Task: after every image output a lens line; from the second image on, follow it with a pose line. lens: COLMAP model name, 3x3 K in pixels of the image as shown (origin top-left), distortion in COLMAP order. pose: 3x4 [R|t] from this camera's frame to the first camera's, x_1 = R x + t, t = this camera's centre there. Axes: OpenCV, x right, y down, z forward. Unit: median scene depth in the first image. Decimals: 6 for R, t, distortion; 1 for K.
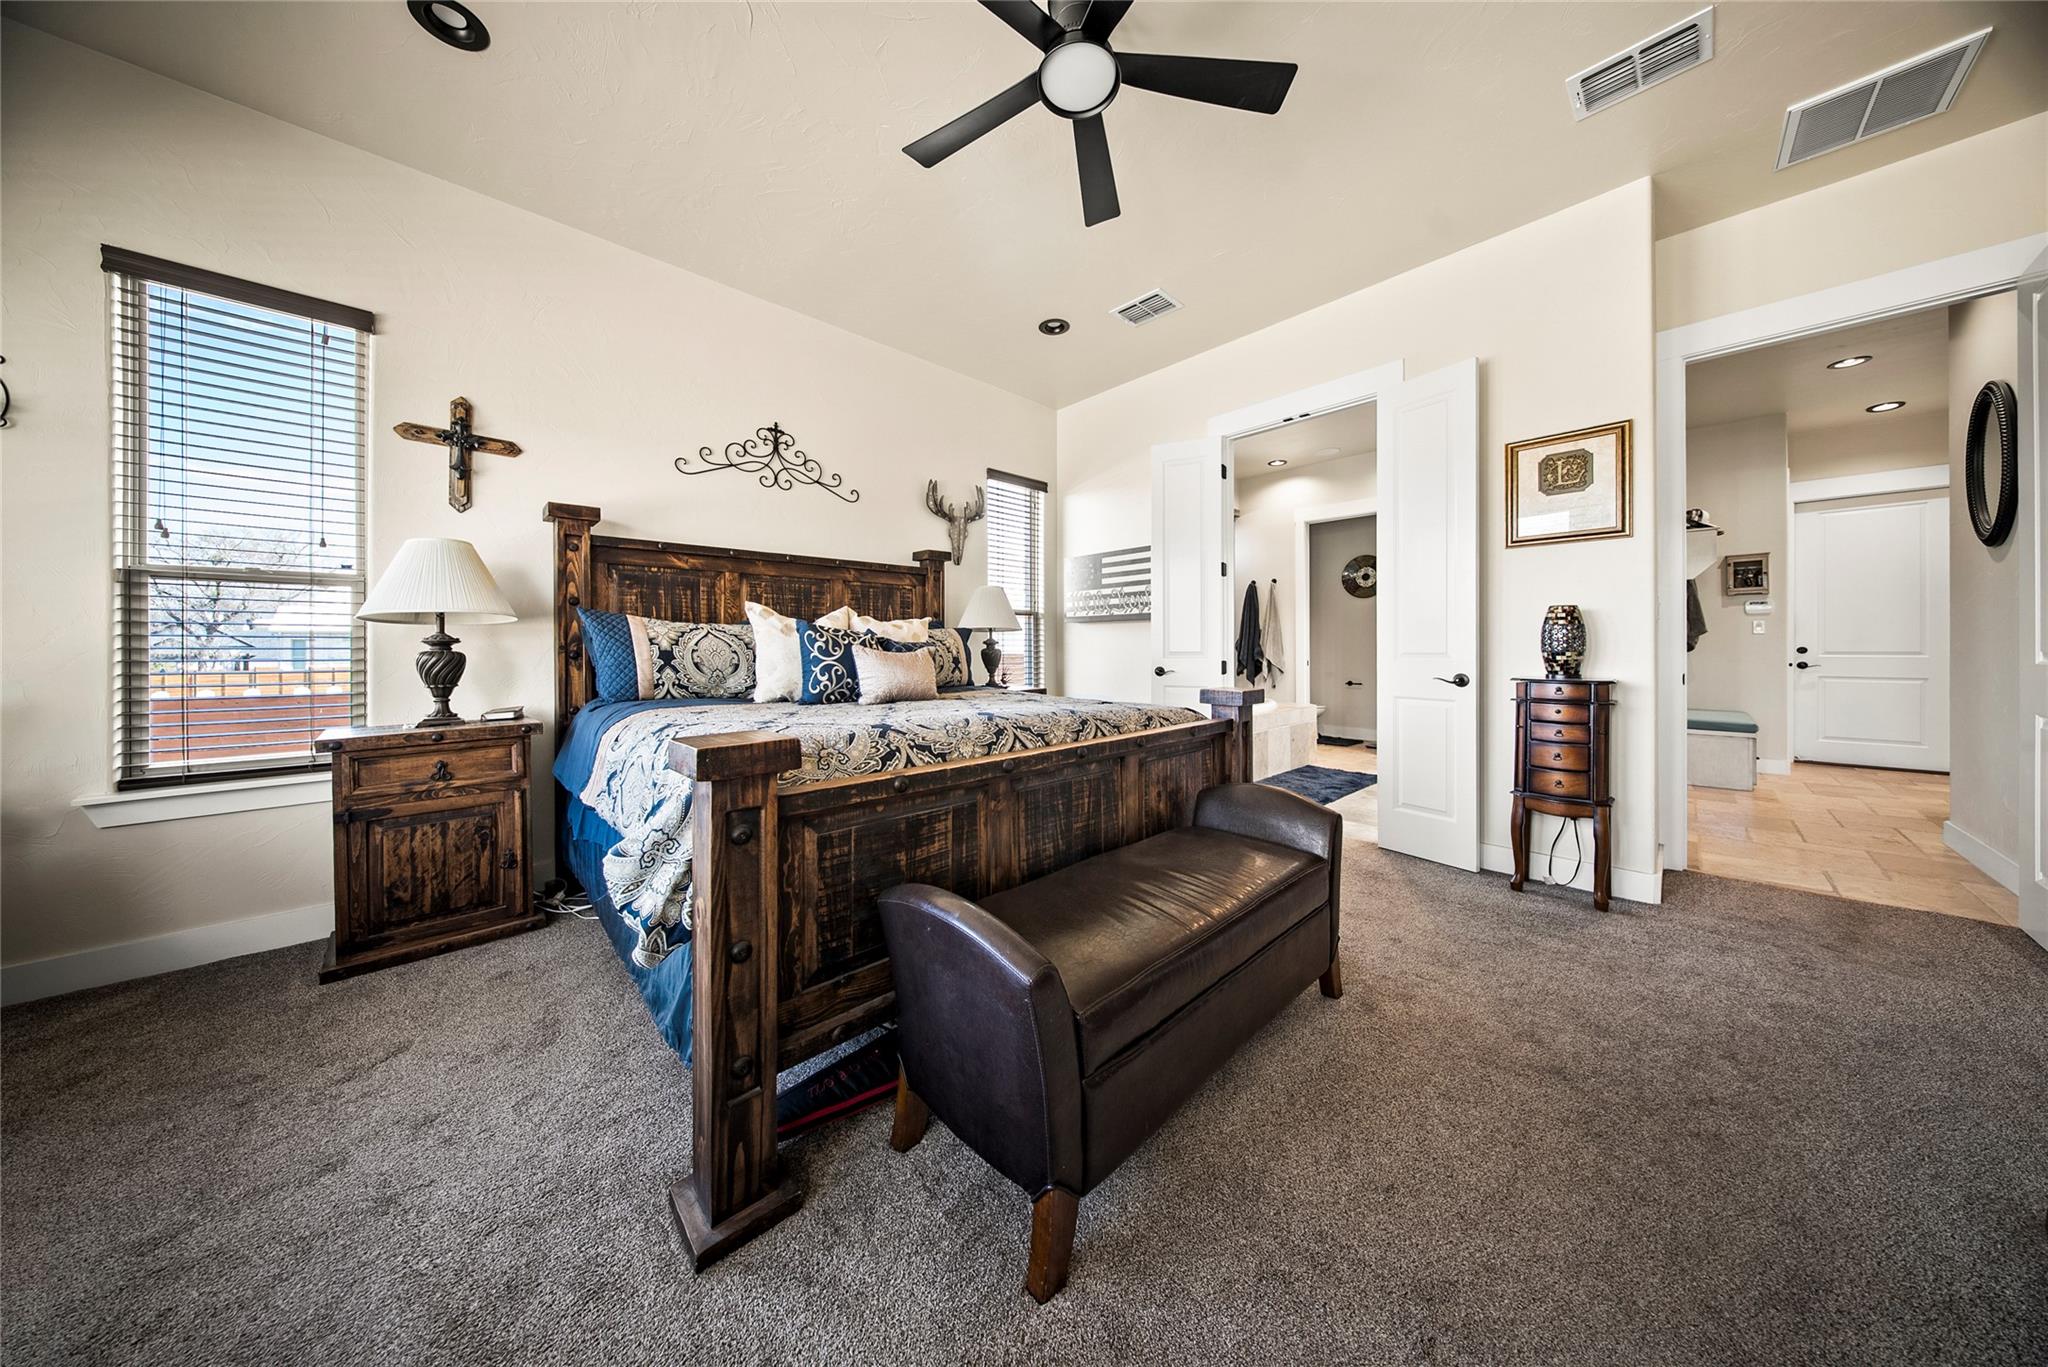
lens RADIAL K [[604.8, 0, 1048.3], [0, 604.8, 652.5], [0, 0, 1]] dist [0.001244, -0.001075]
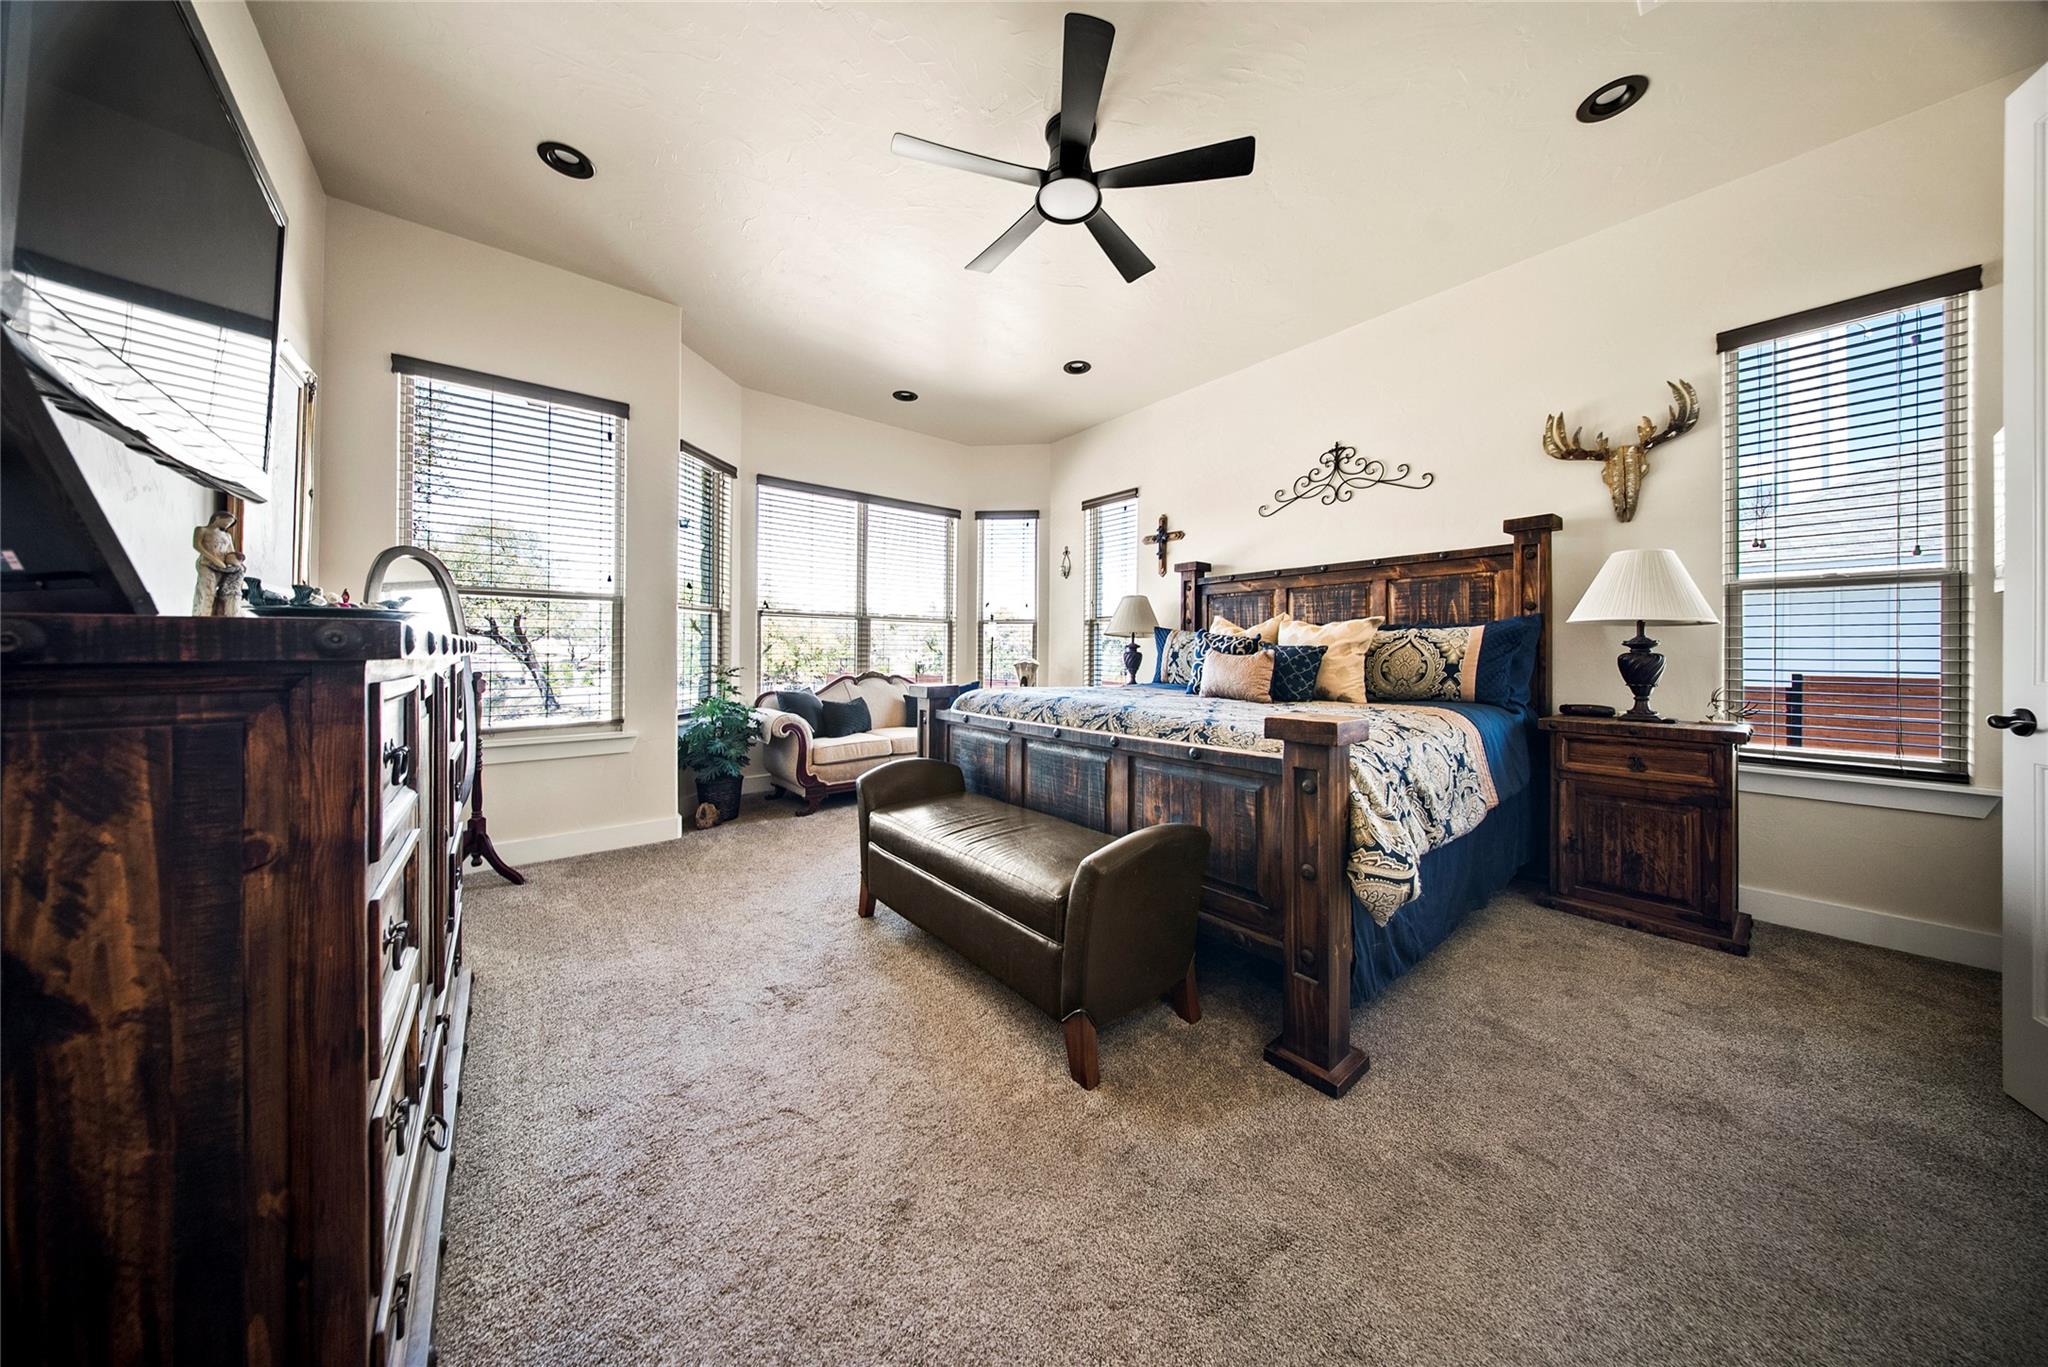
lens RADIAL K [[604.8, 0, 1004.7], [0, 604.8, 649.3], [0, 0, 1]] dist [0.001244, -0.001075]
pose [[-0.084473, 0.001312, -0.996425, 0.679628], [-0.010402, 0.999943, 0.002198, -0.006778], [0.996371, 0.010551, -0.084455, 0.505708]]
